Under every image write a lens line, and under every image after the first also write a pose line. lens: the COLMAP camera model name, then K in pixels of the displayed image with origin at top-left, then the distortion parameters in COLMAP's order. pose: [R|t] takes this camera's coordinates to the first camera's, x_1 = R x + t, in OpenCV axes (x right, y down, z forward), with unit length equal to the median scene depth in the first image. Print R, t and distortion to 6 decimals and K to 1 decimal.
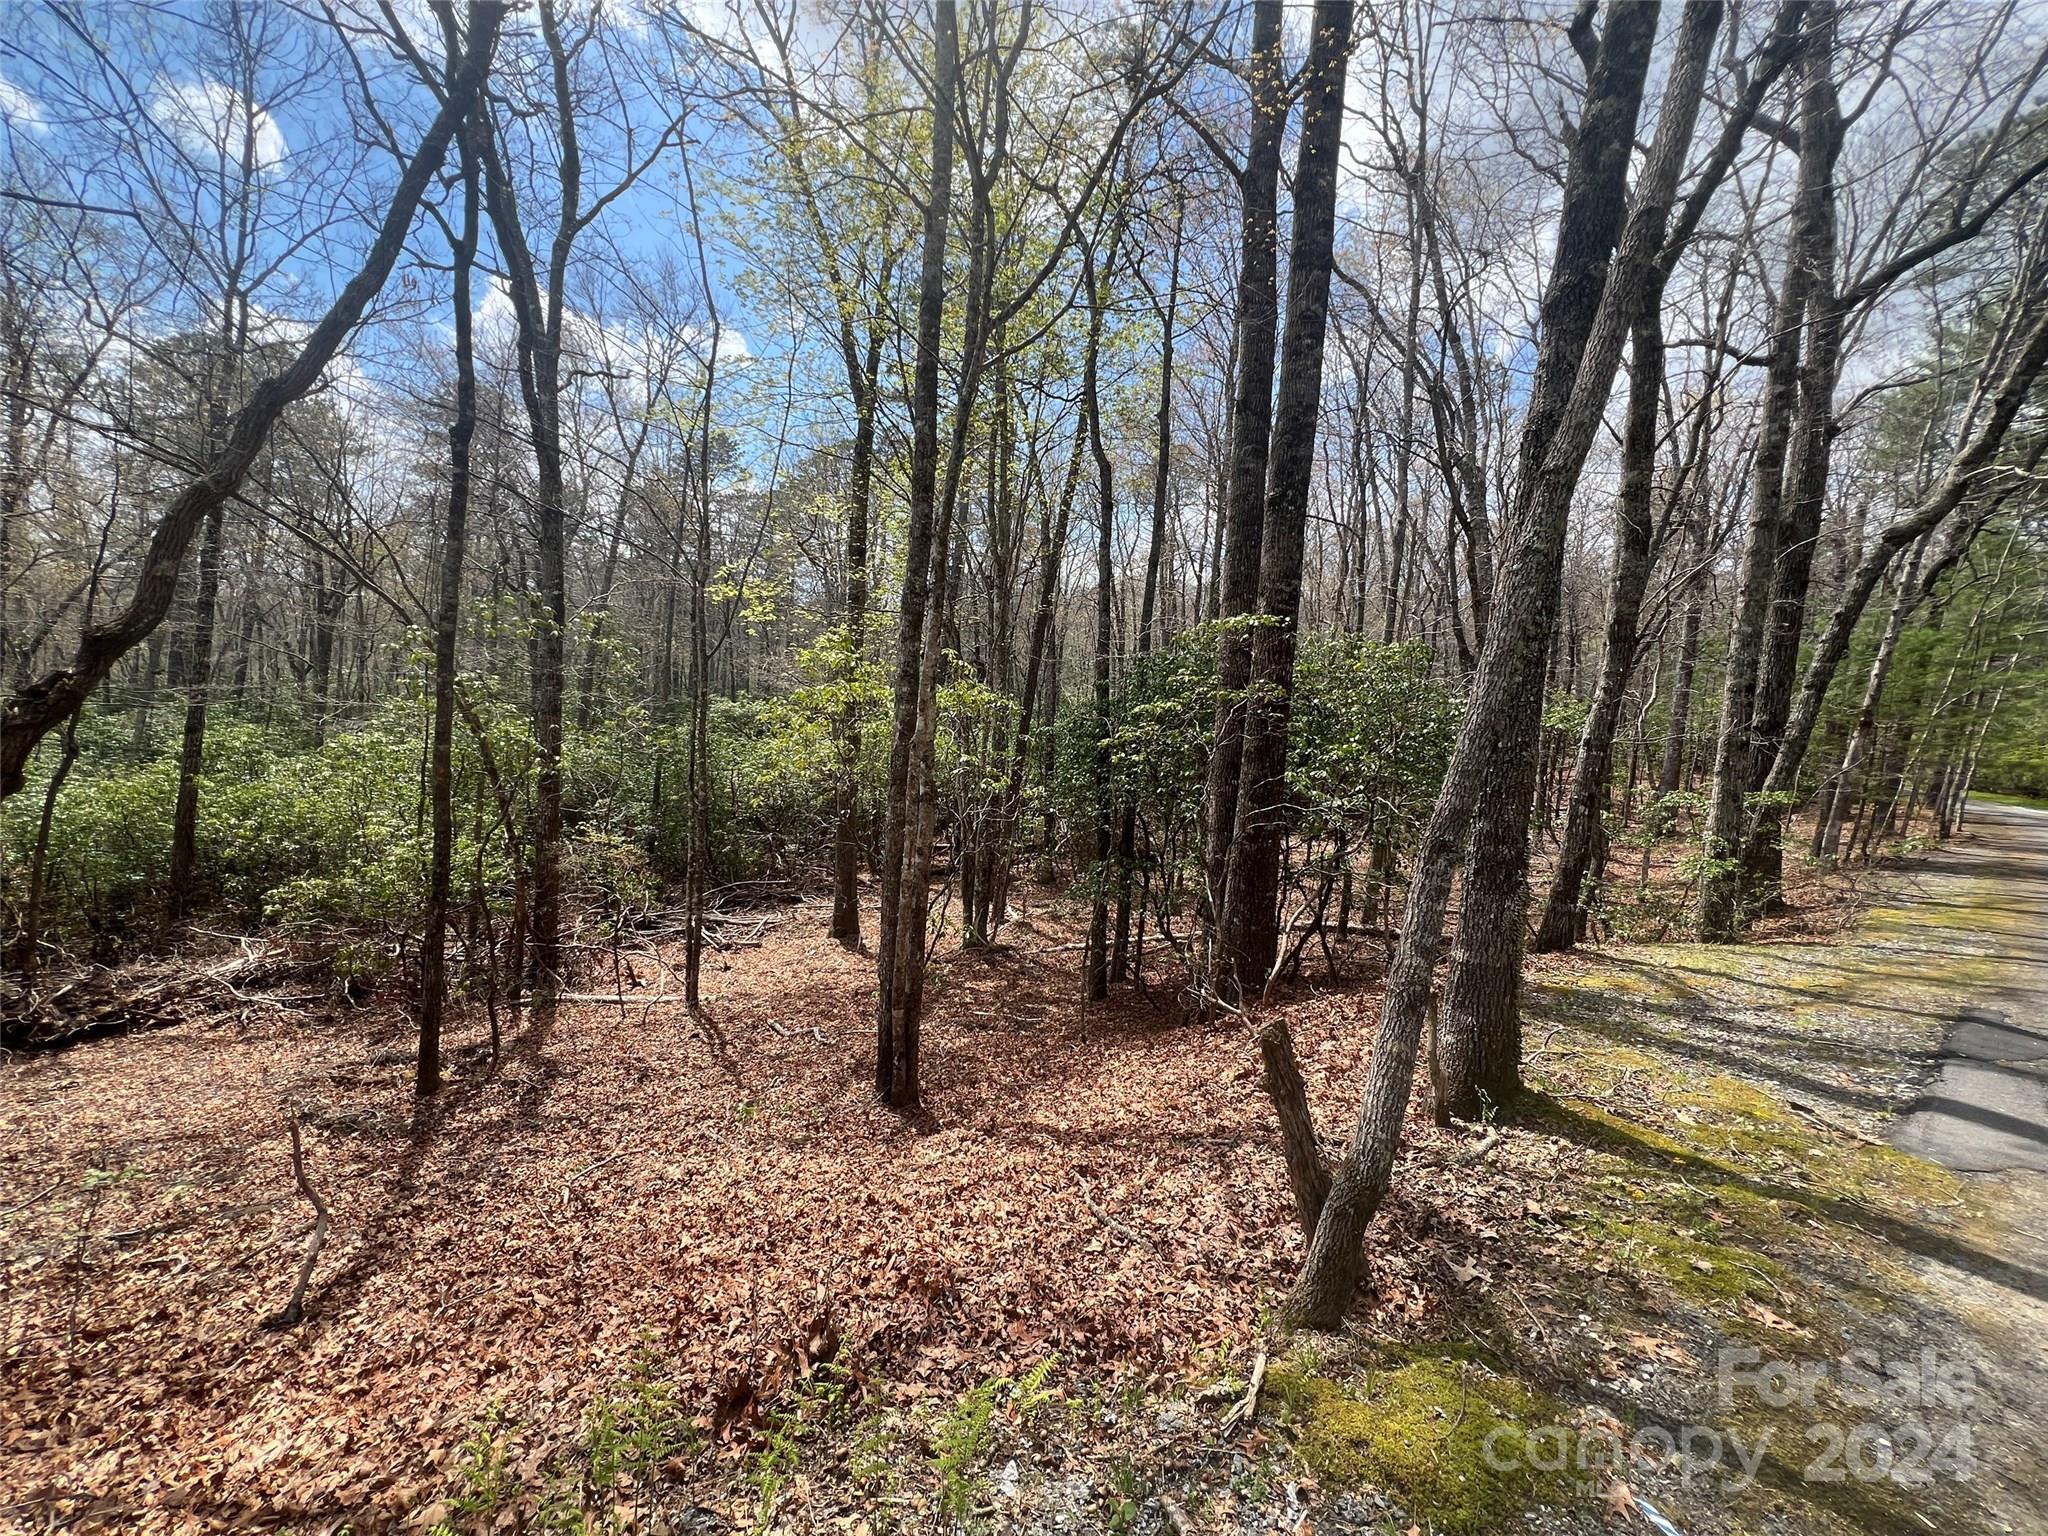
lens RADIAL K [[812.9, 0, 1024.0], [0, 812.9, 768.0], [0, 0, 1]] dist [-0.001883, 0.000433]
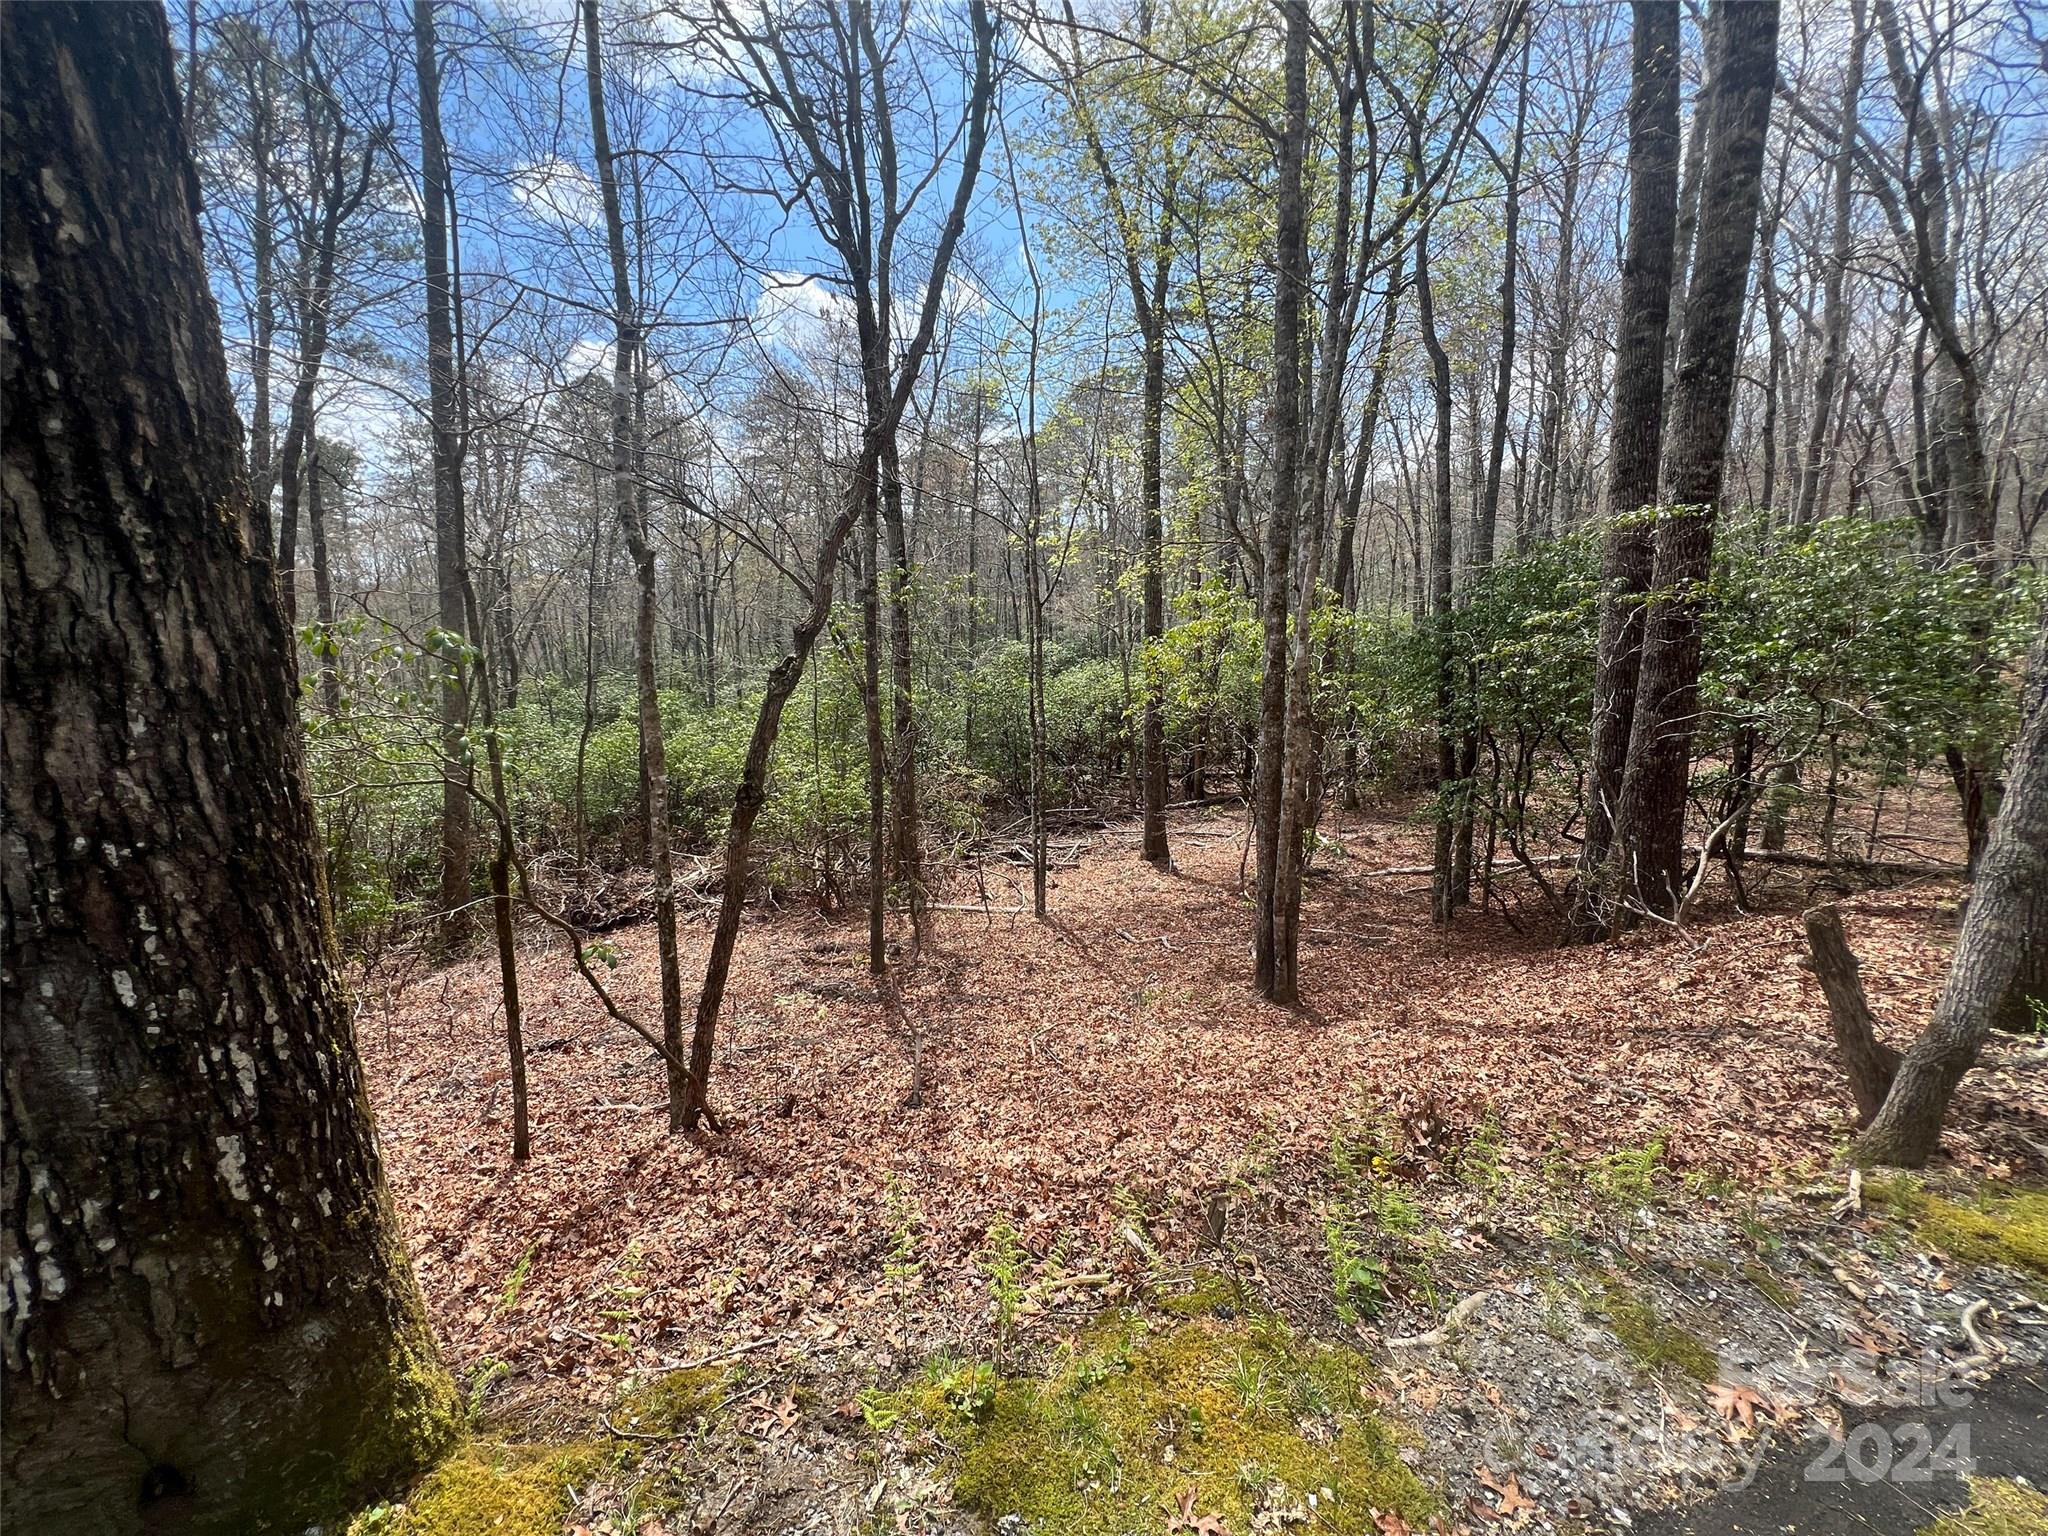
lens RADIAL K [[812.9, 0, 1024.0], [0, 812.9, 768.0], [0, 0, 1]] dist [-0.001883, 0.000433]
pose [[0.949255, -0.026108, -0.313421, -0.109843], [0.052642, 0.995679, 0.076495, -0.002686], [0.310069, -0.089113, 0.946528, -0.102015]]
